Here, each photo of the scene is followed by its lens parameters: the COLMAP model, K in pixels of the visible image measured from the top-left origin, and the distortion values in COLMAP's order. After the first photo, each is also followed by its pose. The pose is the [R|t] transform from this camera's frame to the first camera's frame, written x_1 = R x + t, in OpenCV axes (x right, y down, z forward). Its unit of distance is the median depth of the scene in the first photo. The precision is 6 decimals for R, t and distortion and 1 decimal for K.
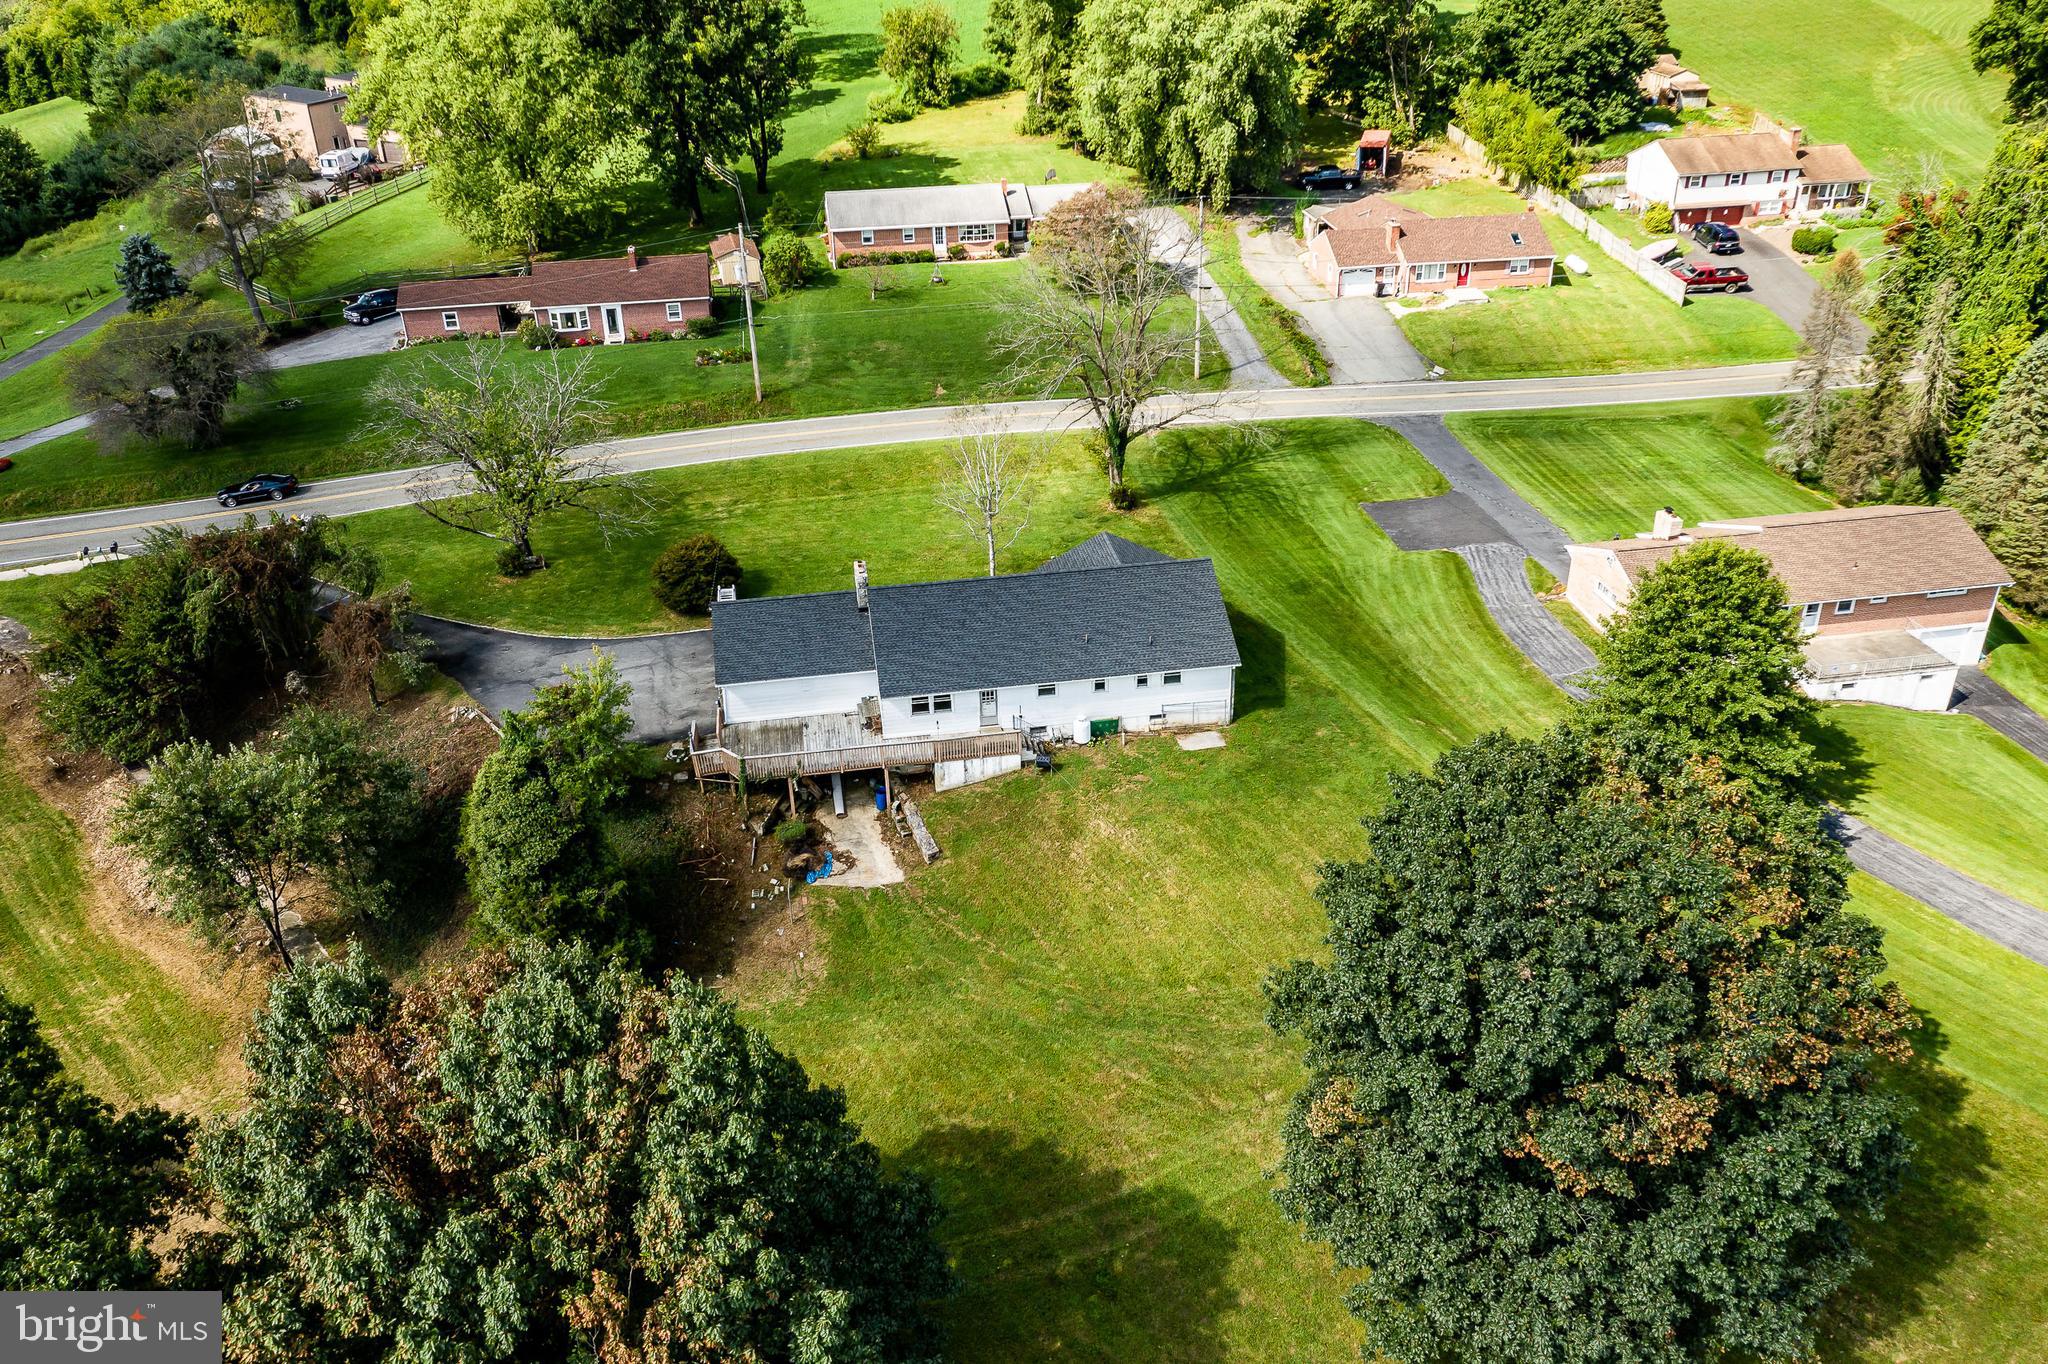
lens RADIAL K [[1623.3, 0, 1019.2], [0, 1623.3, 669.4], [0, 0, 1]] dist [-0.011275, 0.062164]
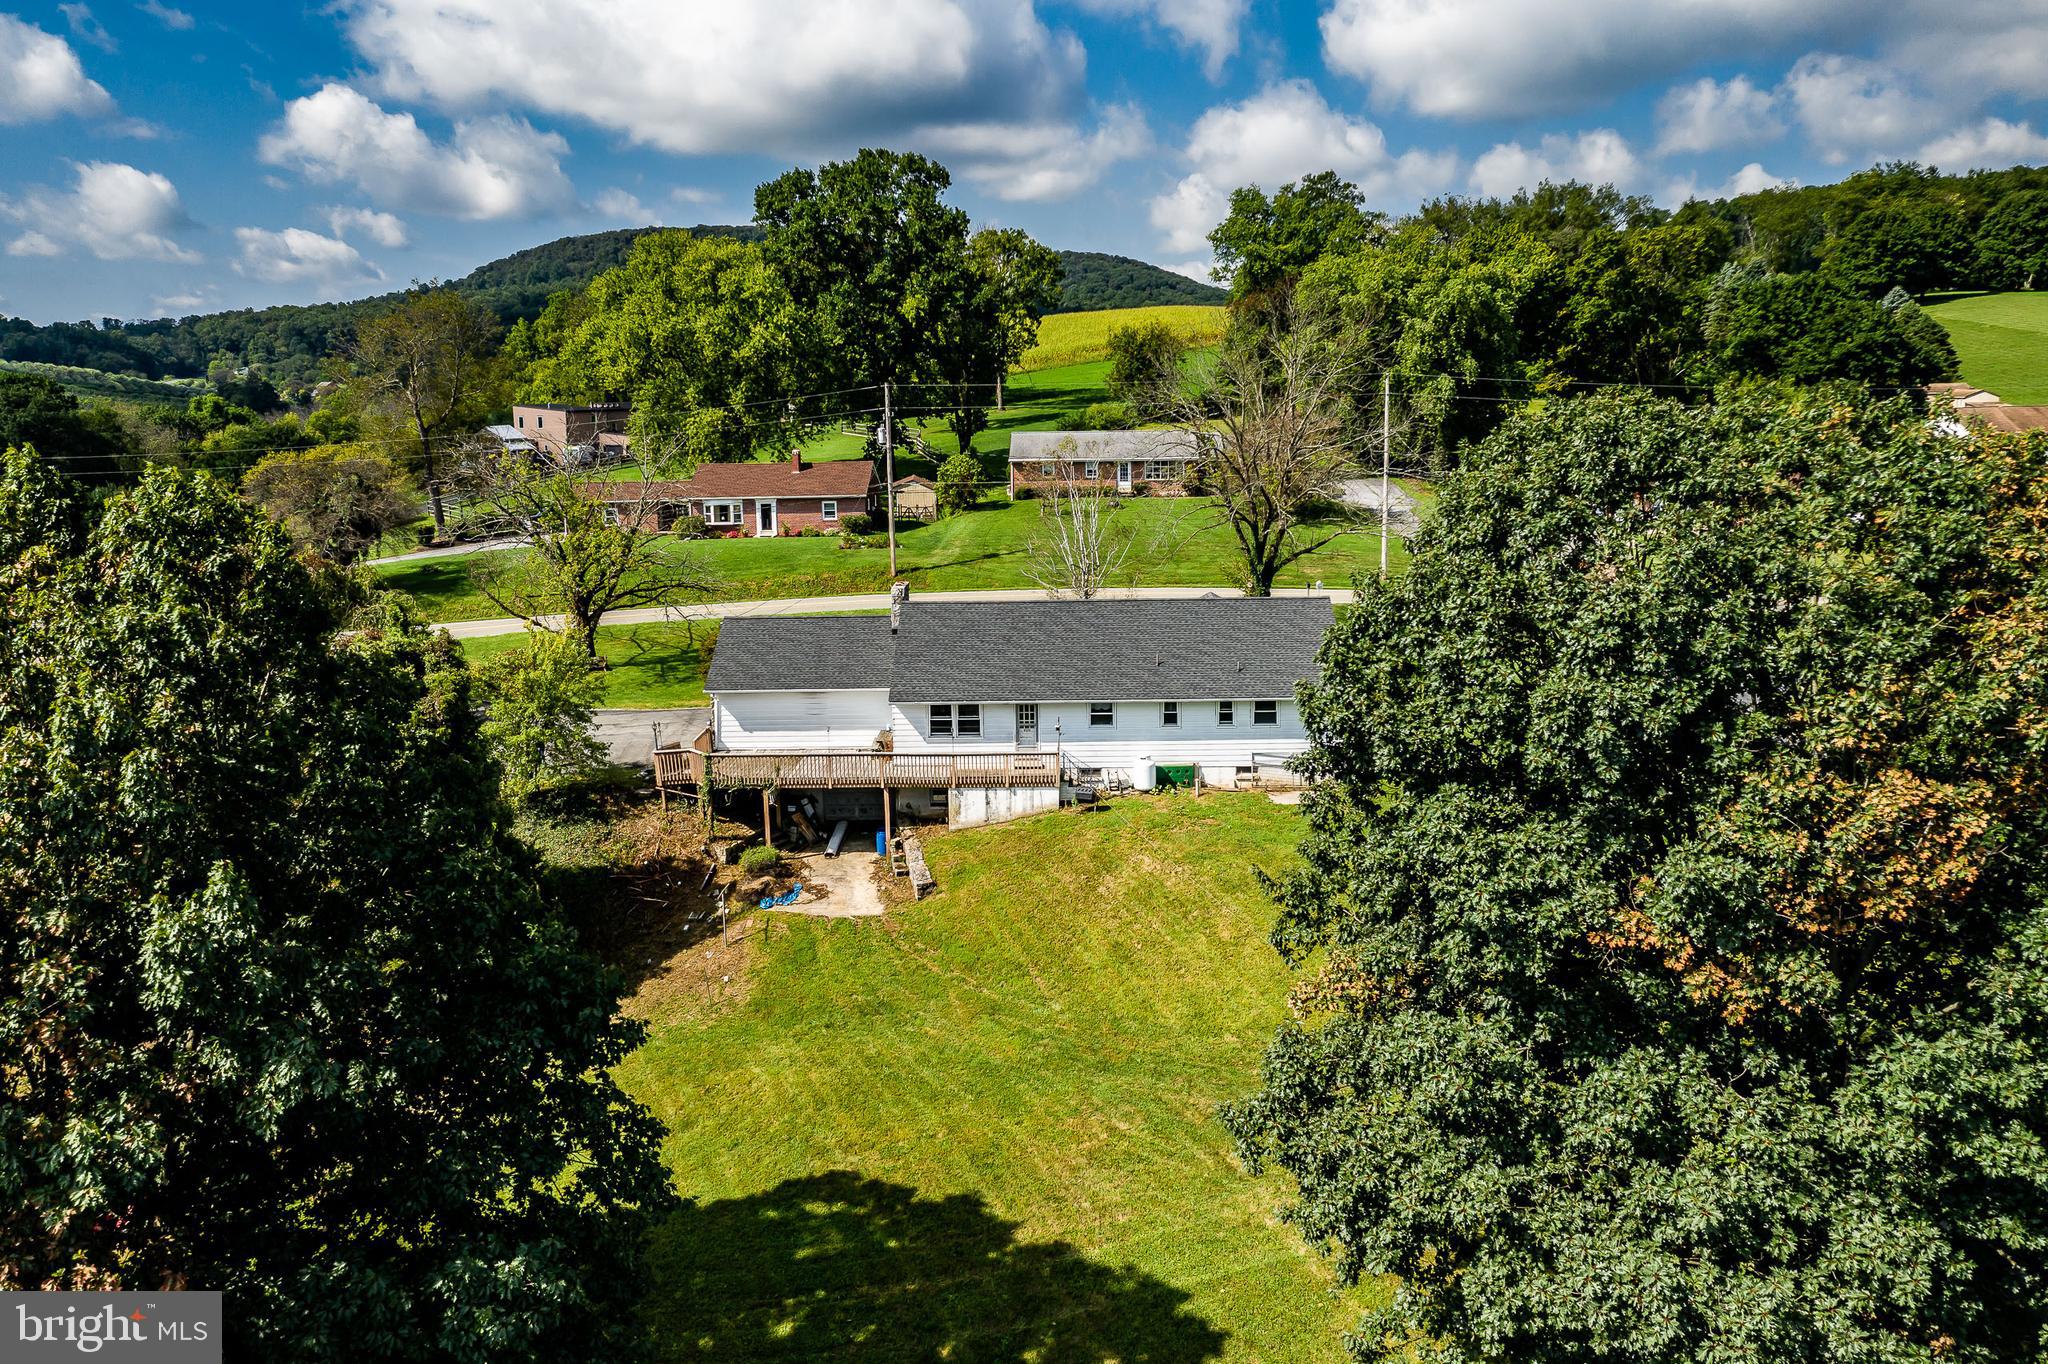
lens RADIAL K [[1623.3, 0, 1019.2], [0, 1623.3, 669.4], [0, 0, 1]] dist [-0.011275, 0.062164]
pose [[0.982620, 0.040108, -0.181242, 0.119779], [-0.093153, 0.951078, -0.294571, 0.226995], [0.160561, 0.306335, 0.938285, 0.245026]]
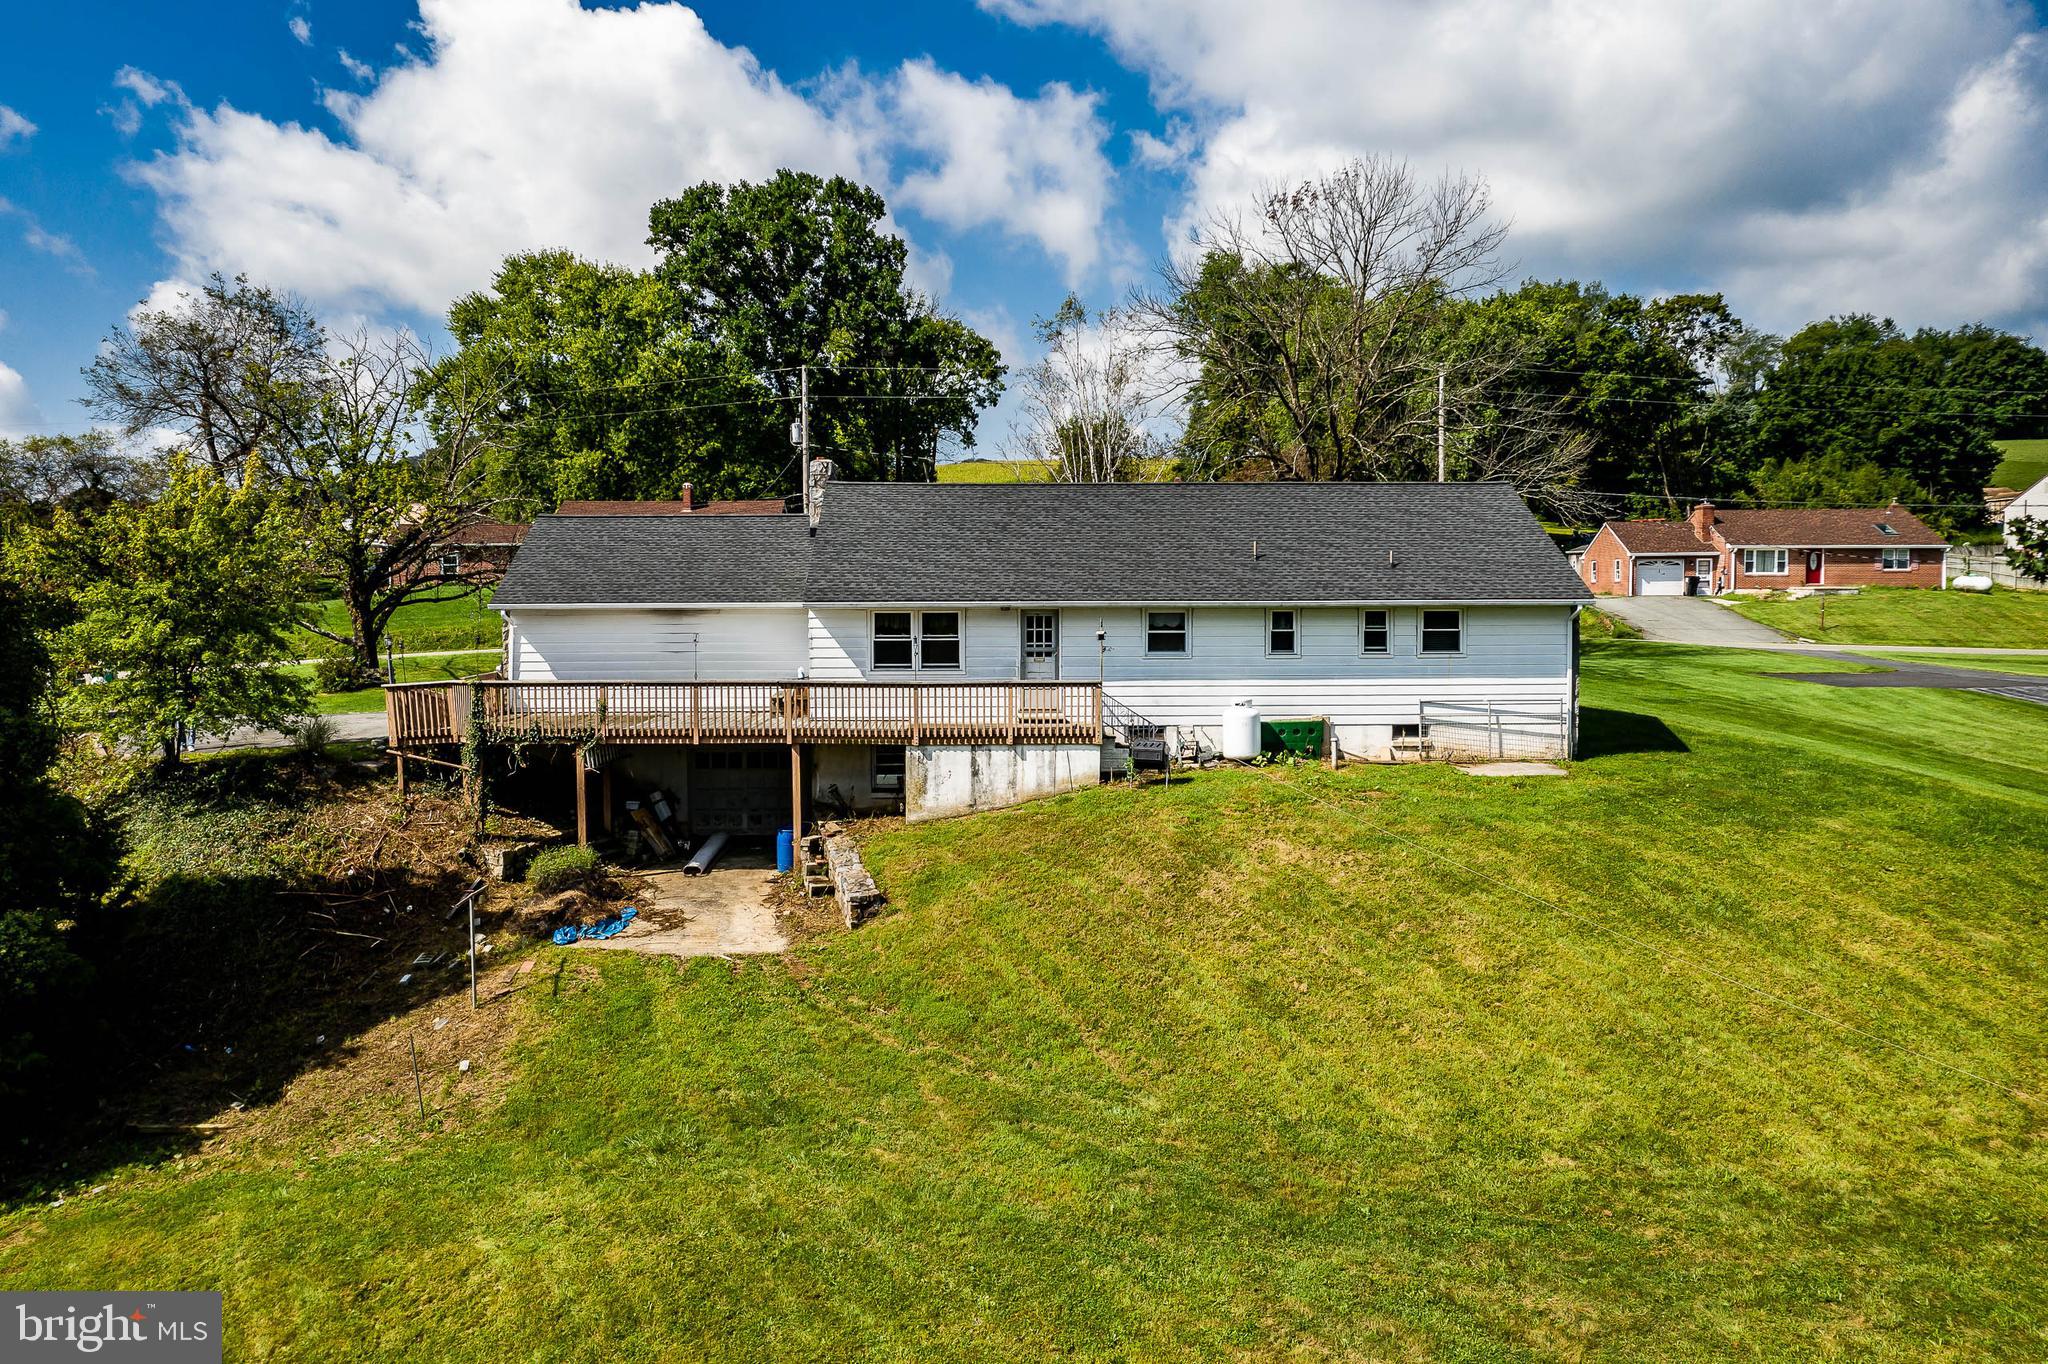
lens RADIAL K [[1623.3, 0, 1019.2], [0, 1623.3, 669.4], [0, 0, 1]] dist [-0.011275, 0.062164]
pose [[0.991072, 0.027542, -0.130455, 0.036001], [-0.080367, 0.904112, -0.419670, 0.219266], [0.106388, 0.426407, 0.898253, 0.581614]]
